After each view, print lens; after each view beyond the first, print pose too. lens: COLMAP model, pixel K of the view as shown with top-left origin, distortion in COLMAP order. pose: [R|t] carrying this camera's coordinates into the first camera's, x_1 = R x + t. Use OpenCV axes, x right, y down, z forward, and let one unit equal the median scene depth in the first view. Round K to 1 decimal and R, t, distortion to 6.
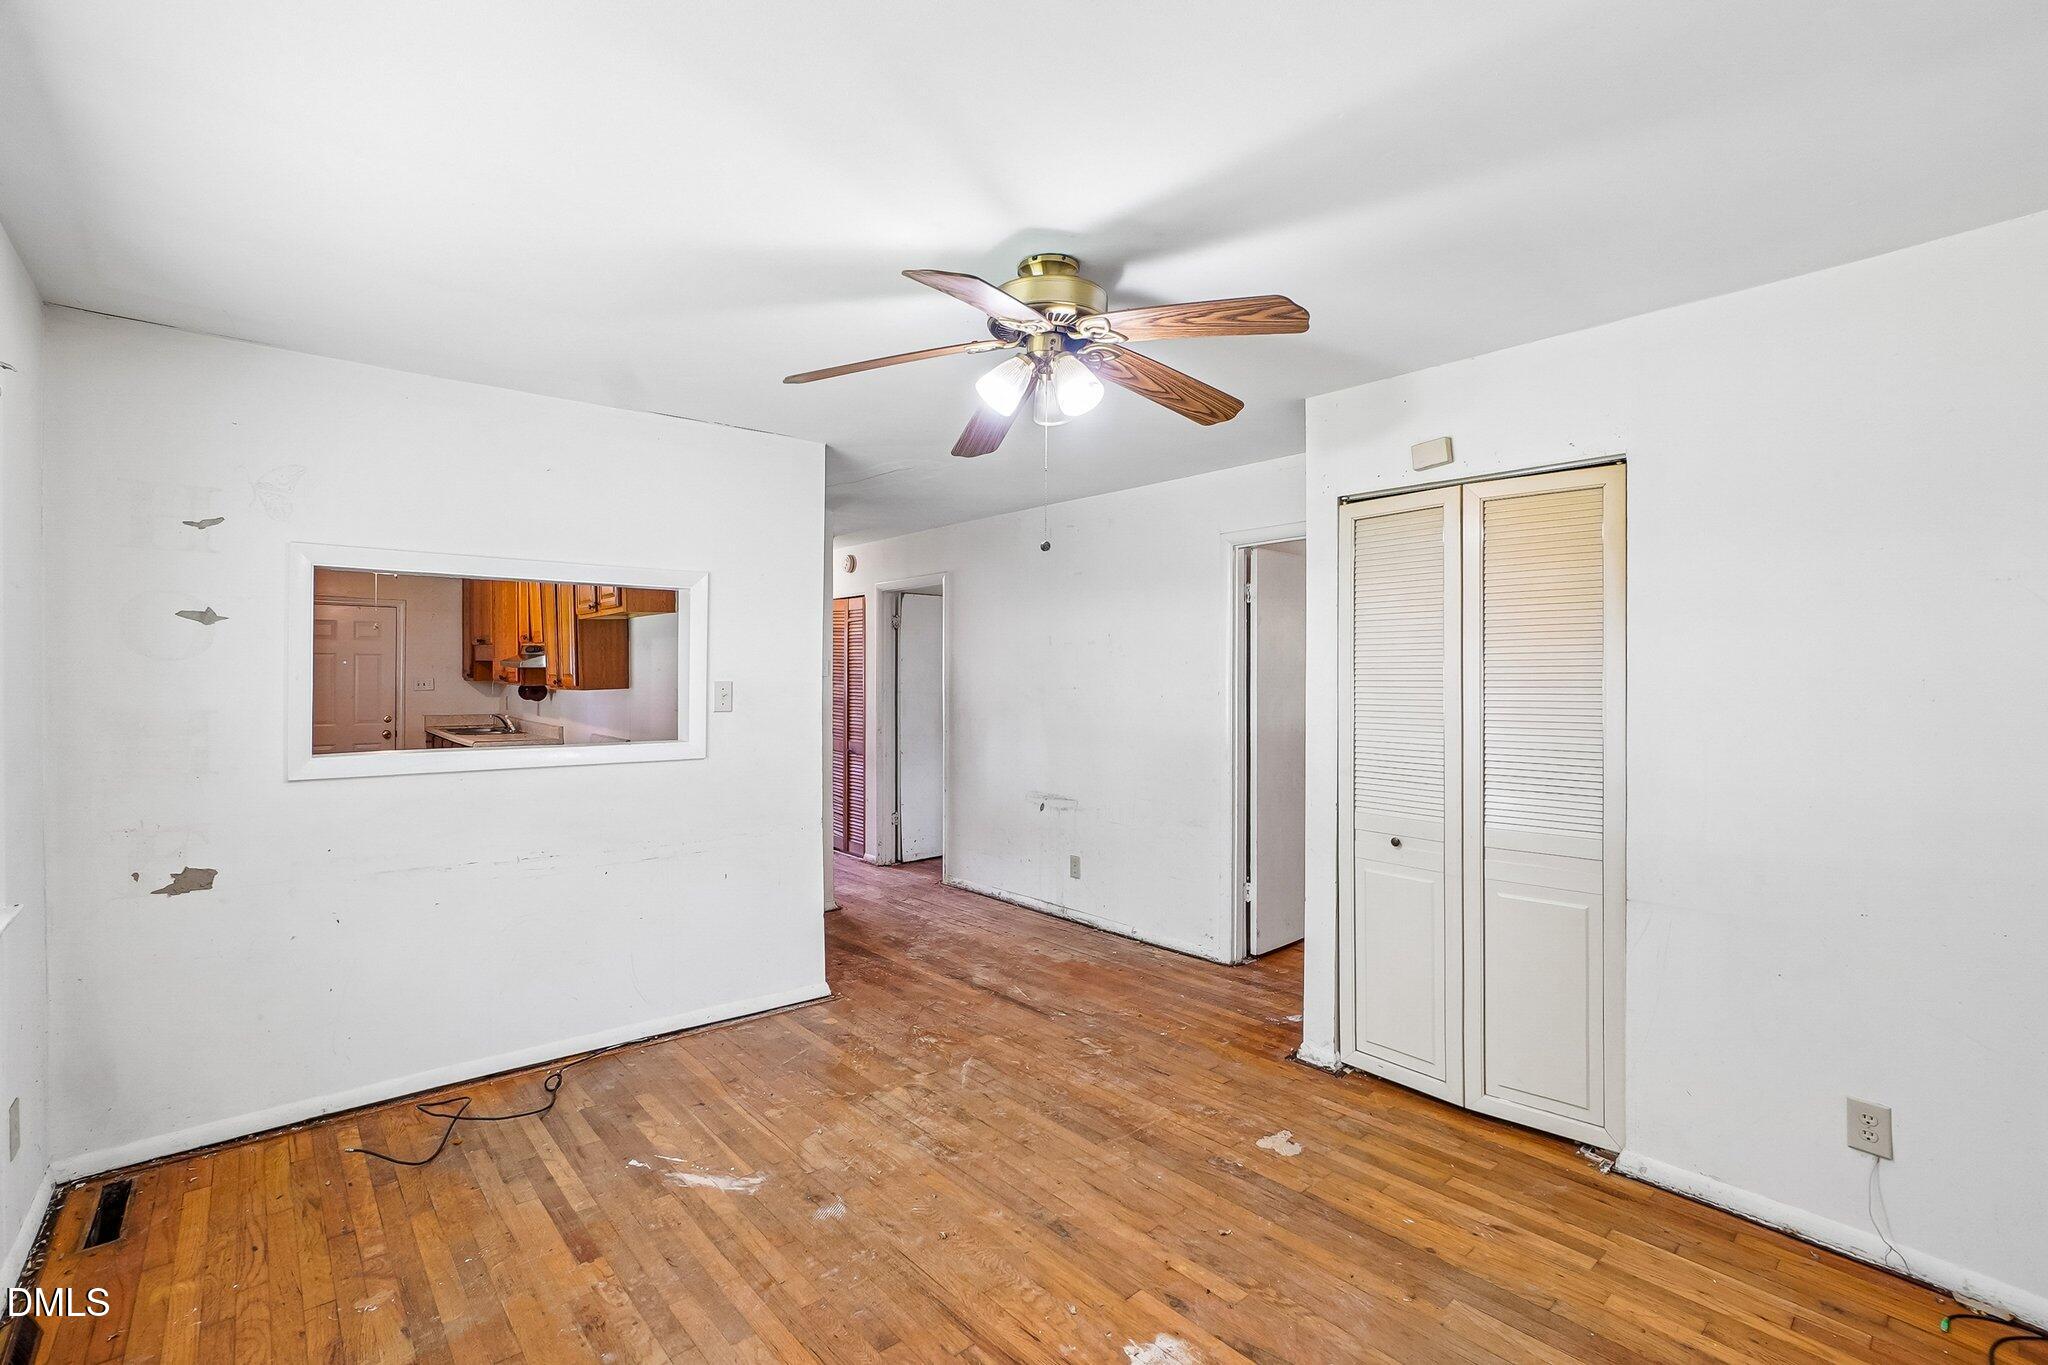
lens RADIAL K [[931.8, 0, 1010.8], [0, 931.8, 678.5], [0, 0, 1]] dist [-0.036283, 0.011039]
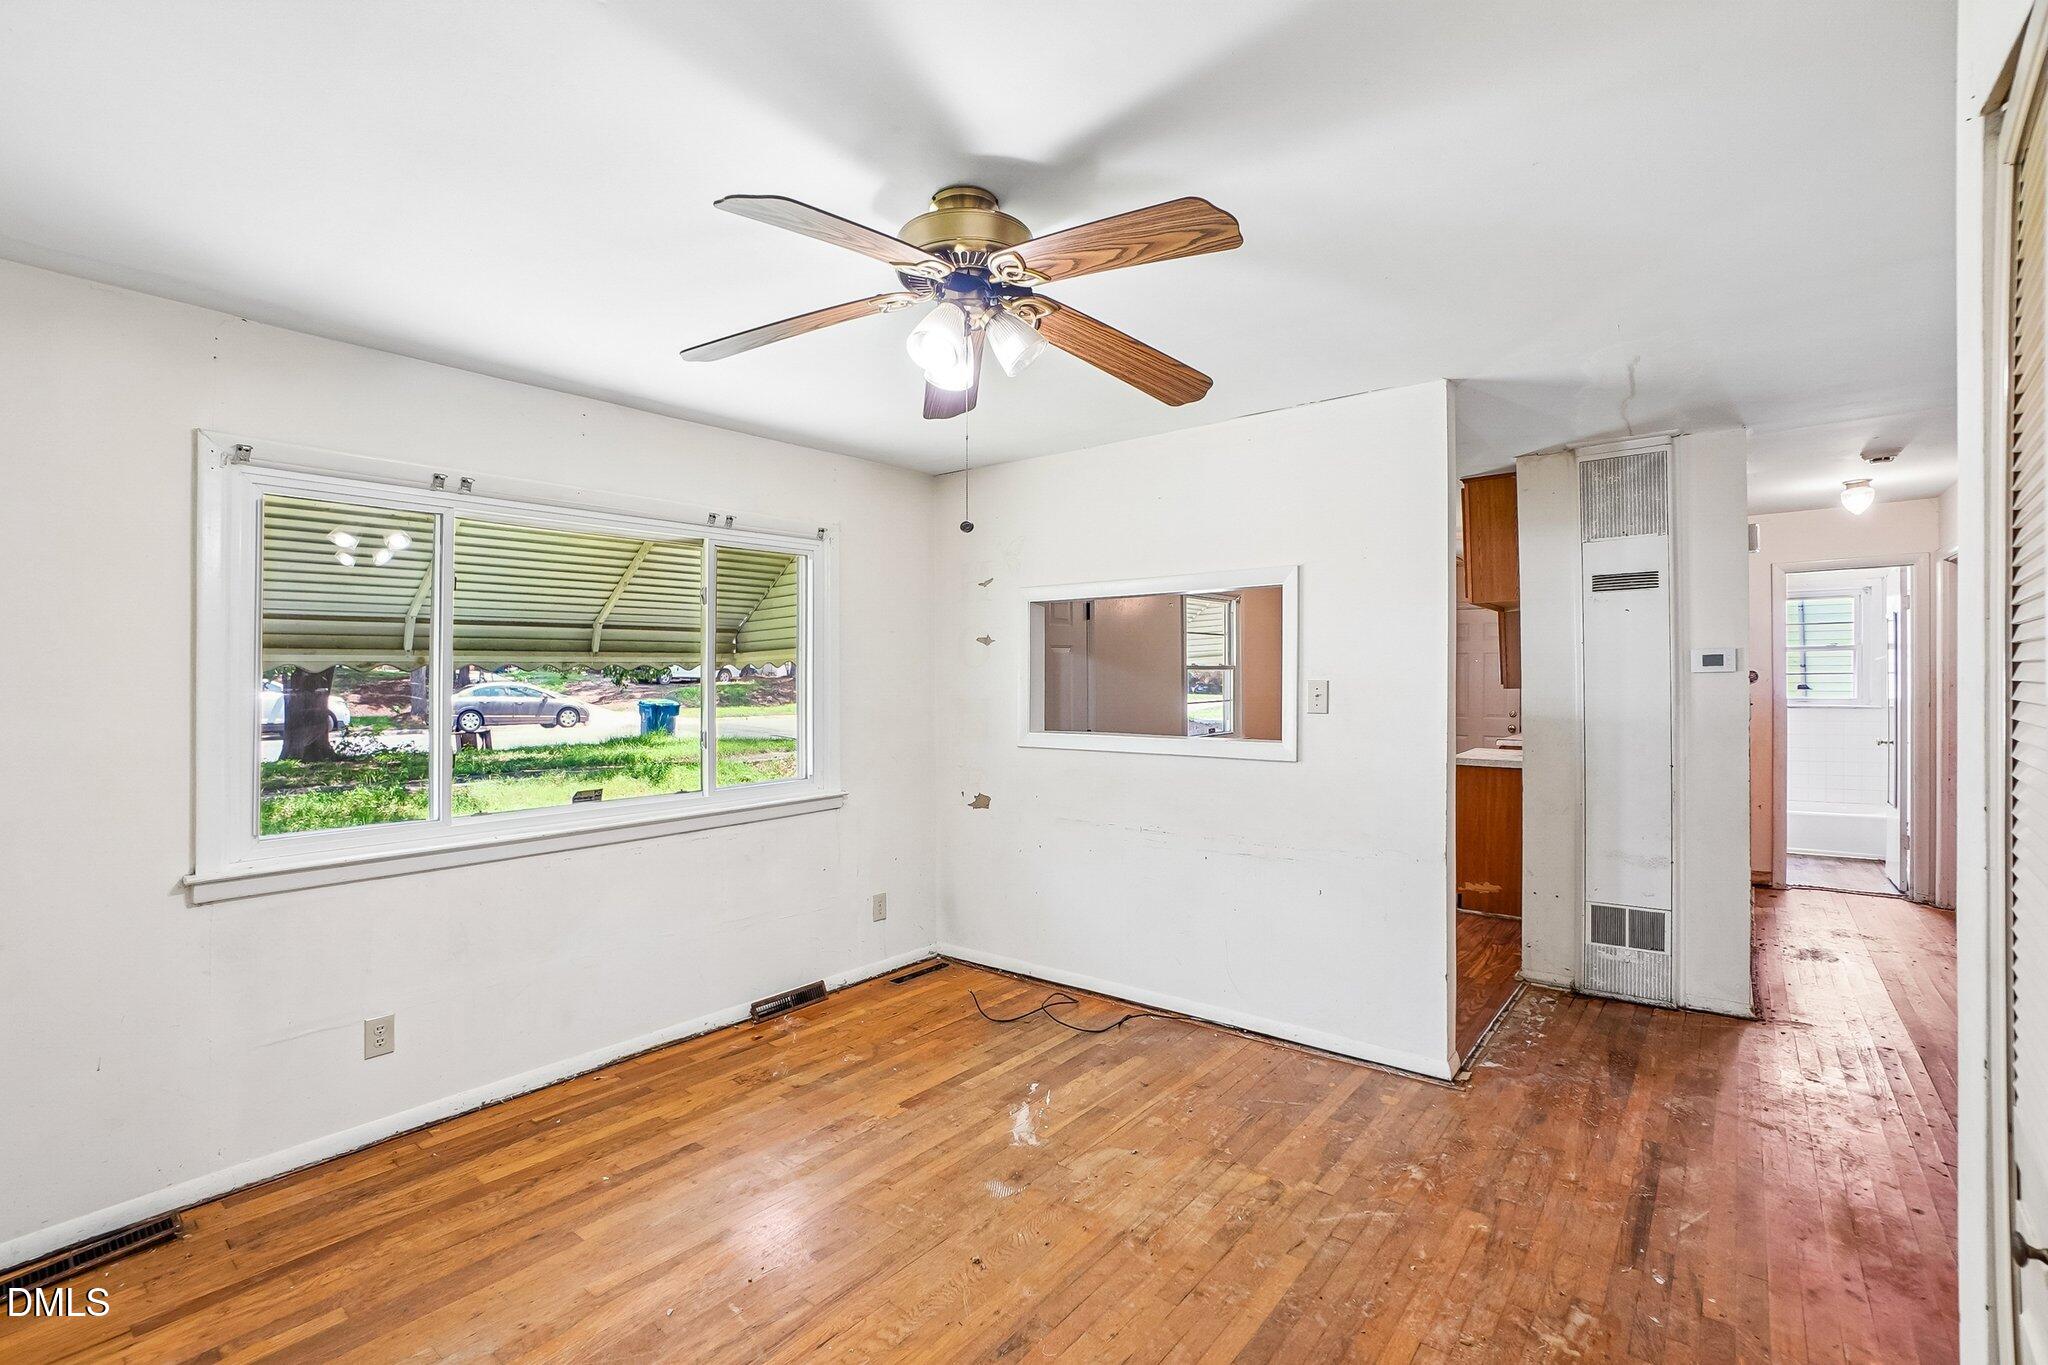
lens RADIAL K [[931.8, 0, 1010.8], [0, 931.8, 669.5], [0, 0, 1]] dist [-0.036283, 0.011039]
pose [[0.169321, -0.012882, -0.985477, 0.749187], [0.007478, 0.999903, -0.011786, 0.003438], [0.985533, -0.005374, 0.169400, 0.747754]]
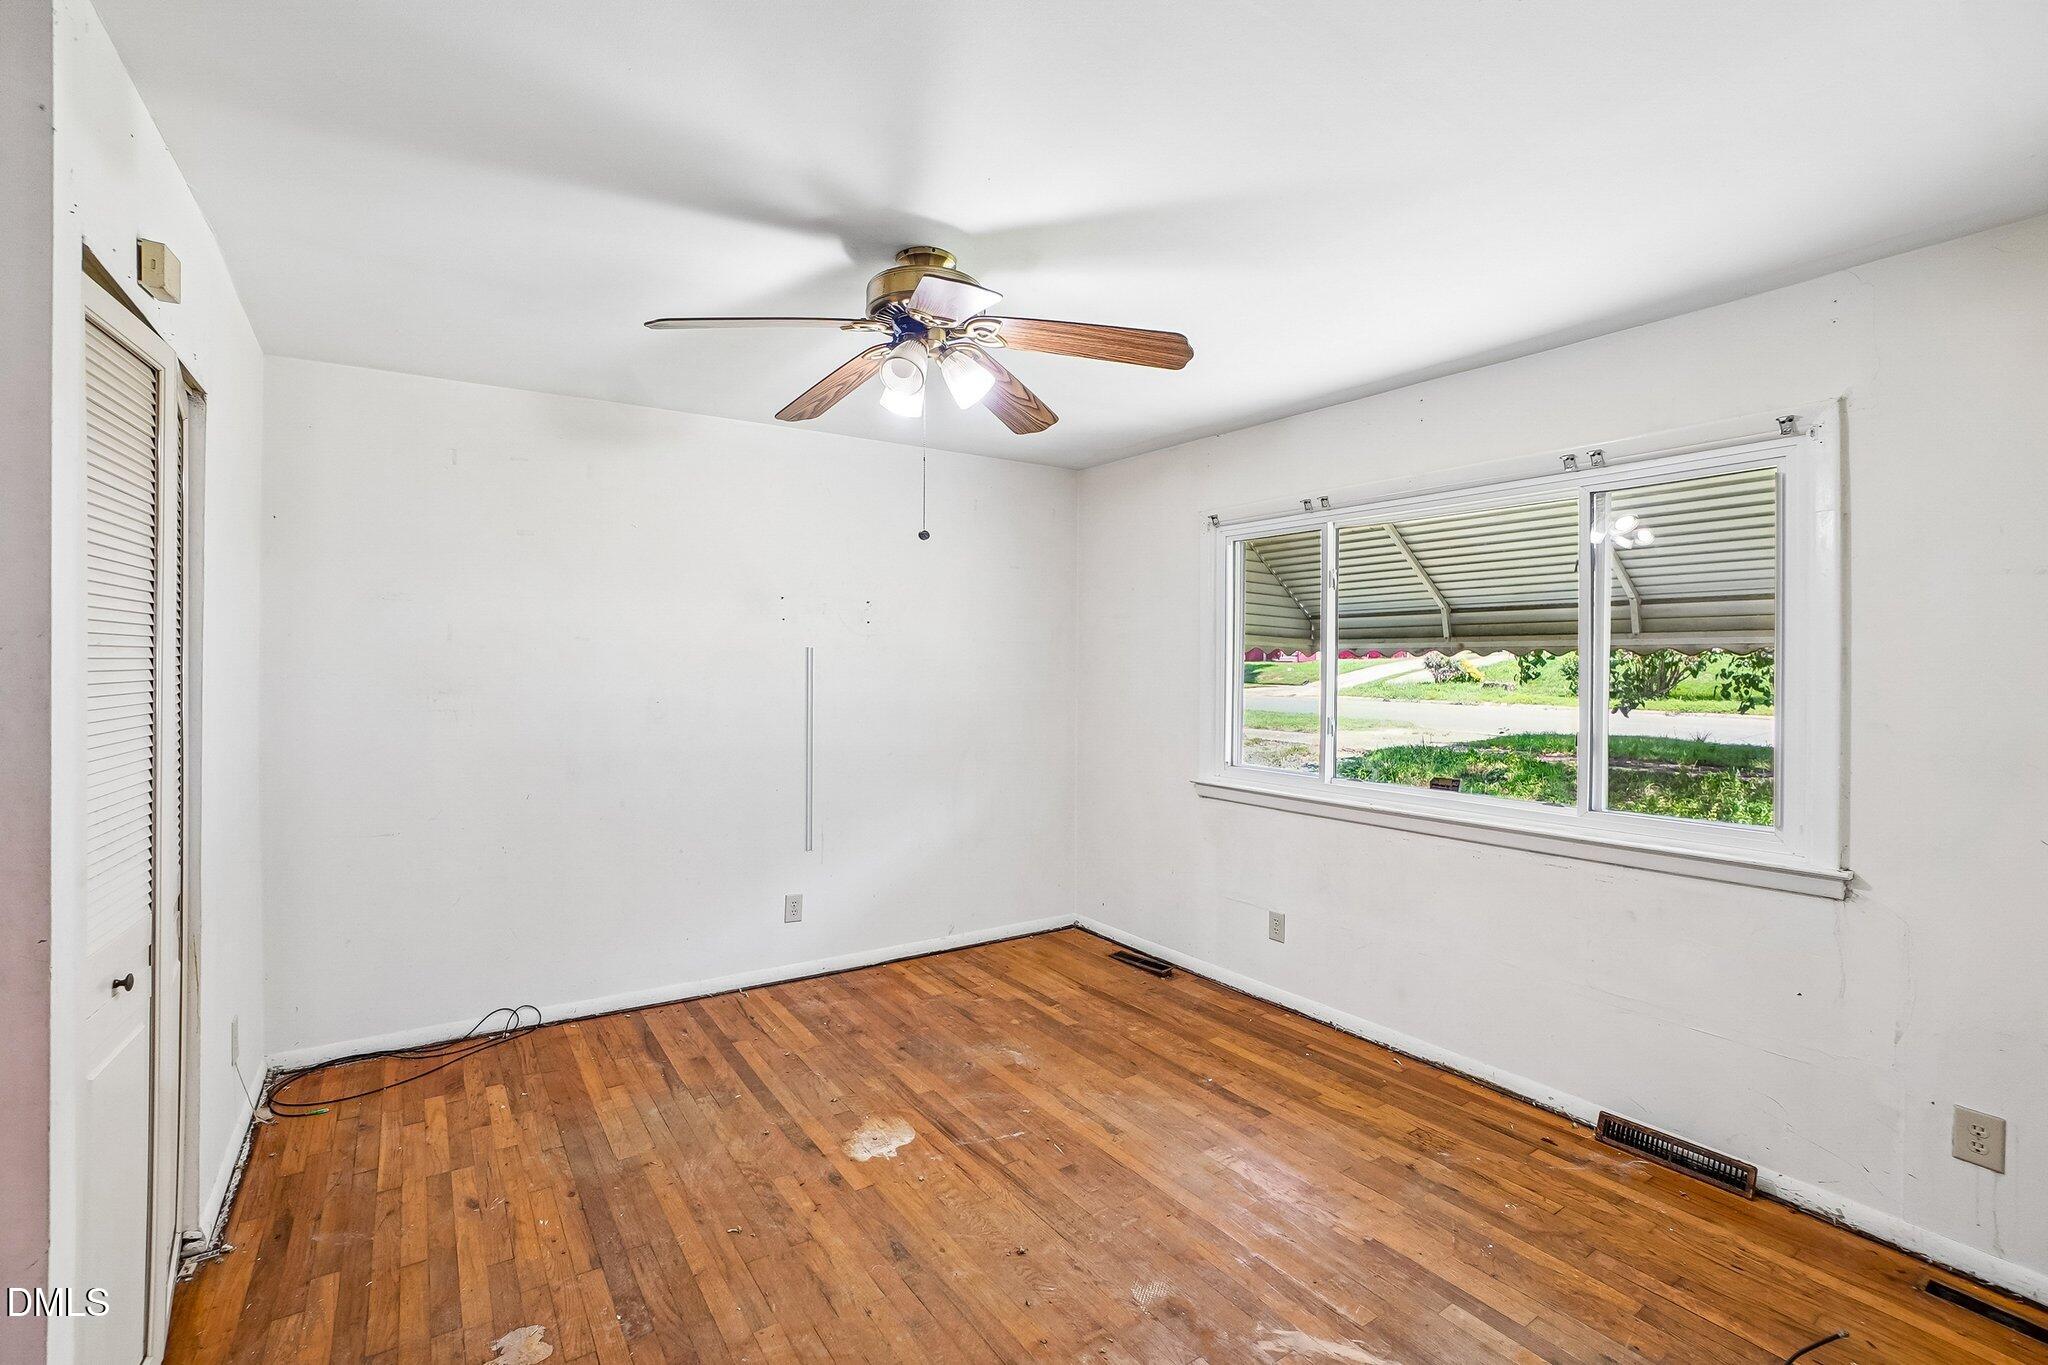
lens RADIAL K [[931.8, 0, 1011.6], [0, 931.8, 635.6], [0, 0, 1]] dist [-0.036283, 0.011039]
pose [[-0.992040, -0.006230, 0.125767, -0.152528], [-0.009106, 0.999710, -0.022308, -0.009319], [-0.125591, -0.023276, -0.991809, 1.669841]]
